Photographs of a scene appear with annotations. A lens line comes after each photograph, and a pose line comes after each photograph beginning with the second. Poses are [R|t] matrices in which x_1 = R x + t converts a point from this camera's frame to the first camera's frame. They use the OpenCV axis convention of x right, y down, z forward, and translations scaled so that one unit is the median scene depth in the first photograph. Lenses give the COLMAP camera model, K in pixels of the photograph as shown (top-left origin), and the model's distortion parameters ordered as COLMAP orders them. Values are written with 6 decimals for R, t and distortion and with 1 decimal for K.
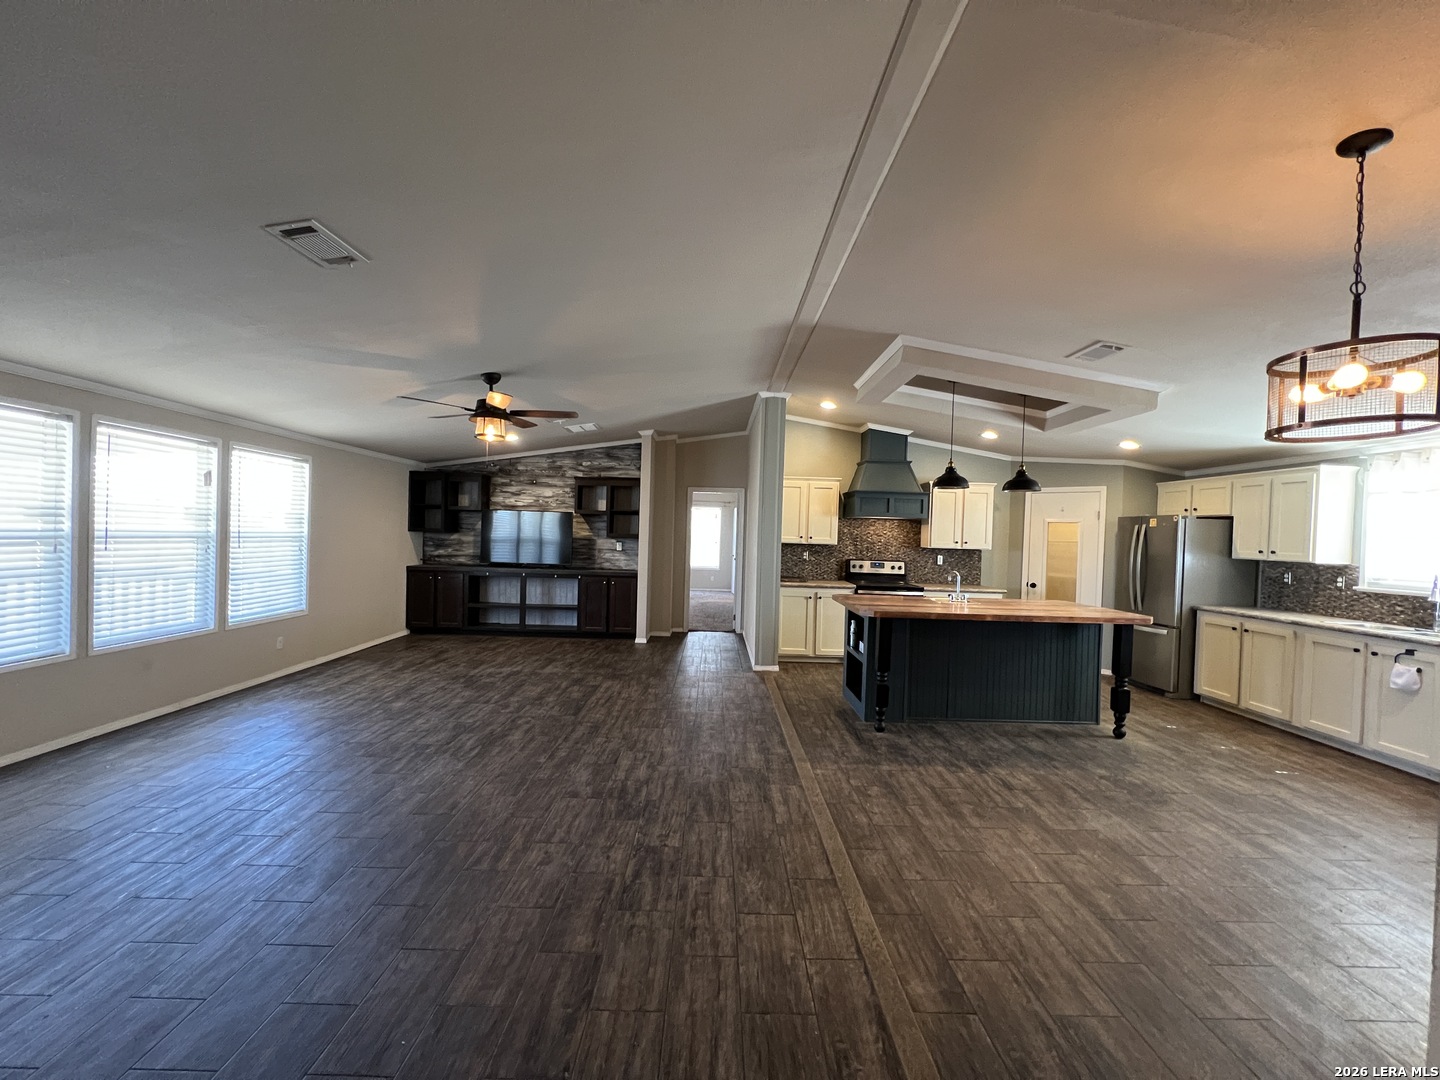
lens RADIAL K [[576.8, 0, 720.0], [0, 576.8, 540.0], [0, 0, 1]] dist [-0.000550, -0.000059]
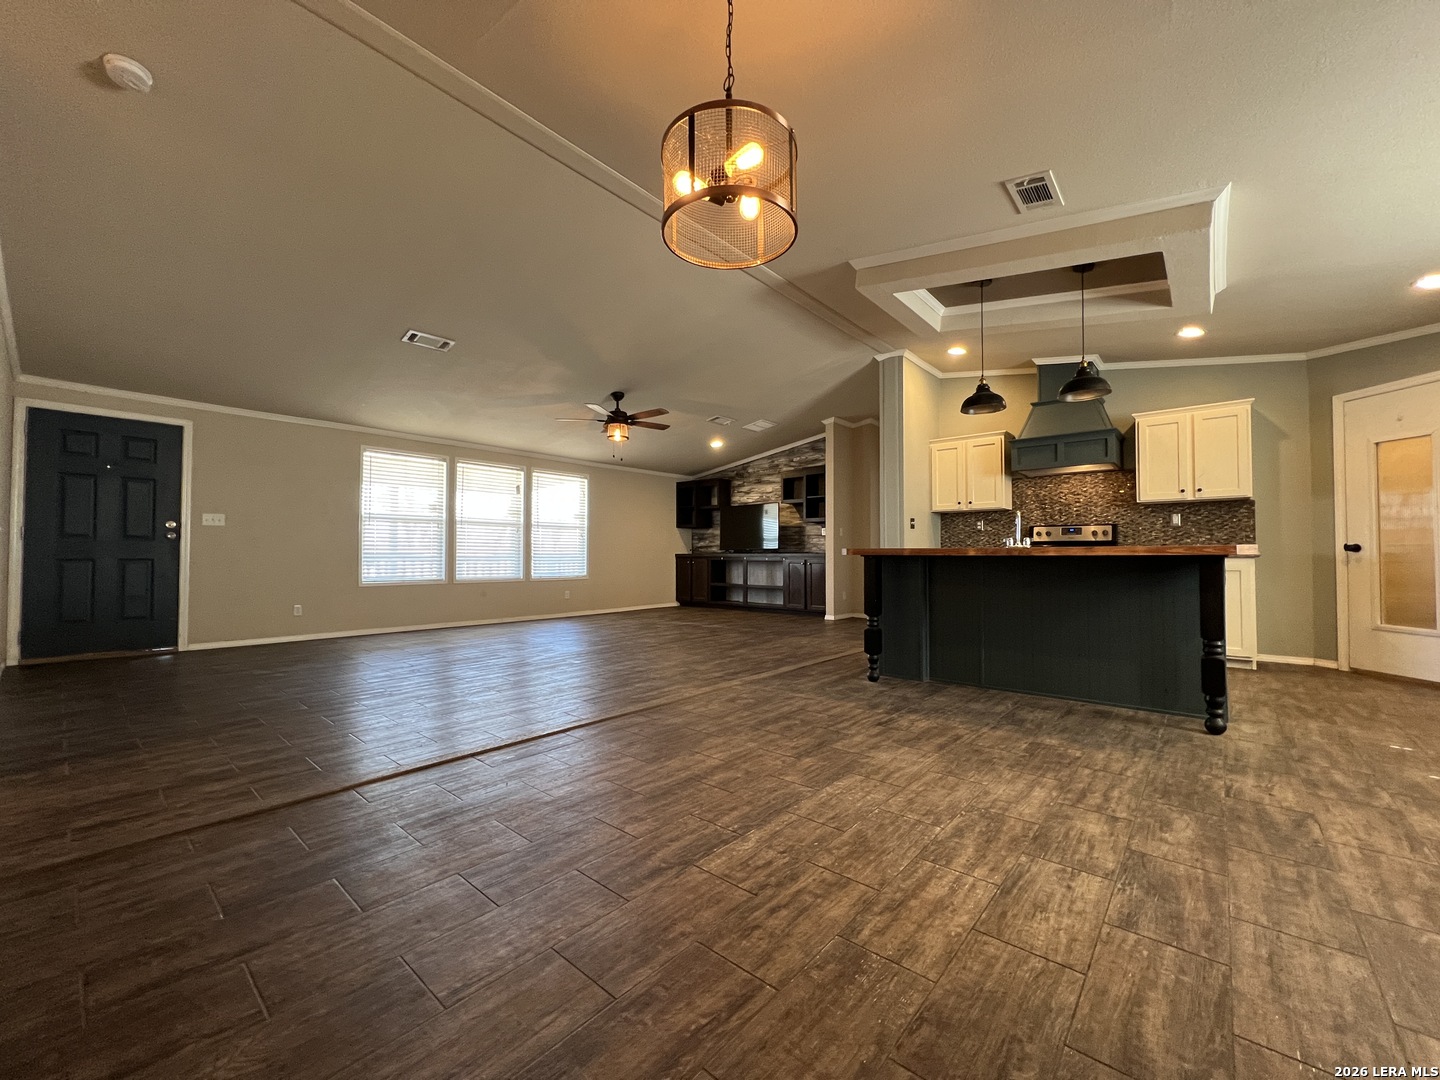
lens RADIAL K [[576.8, 0, 720.0], [0, 576.8, 540.0], [0, 0, 1]] dist [-0.000550, -0.000059]
pose [[0.748520, -0.047535, -0.661406, 0.537830], [0.015114, 0.998391, -0.054649, 0.113978], [0.662940, 0.030909, 0.748034, 0.101265]]
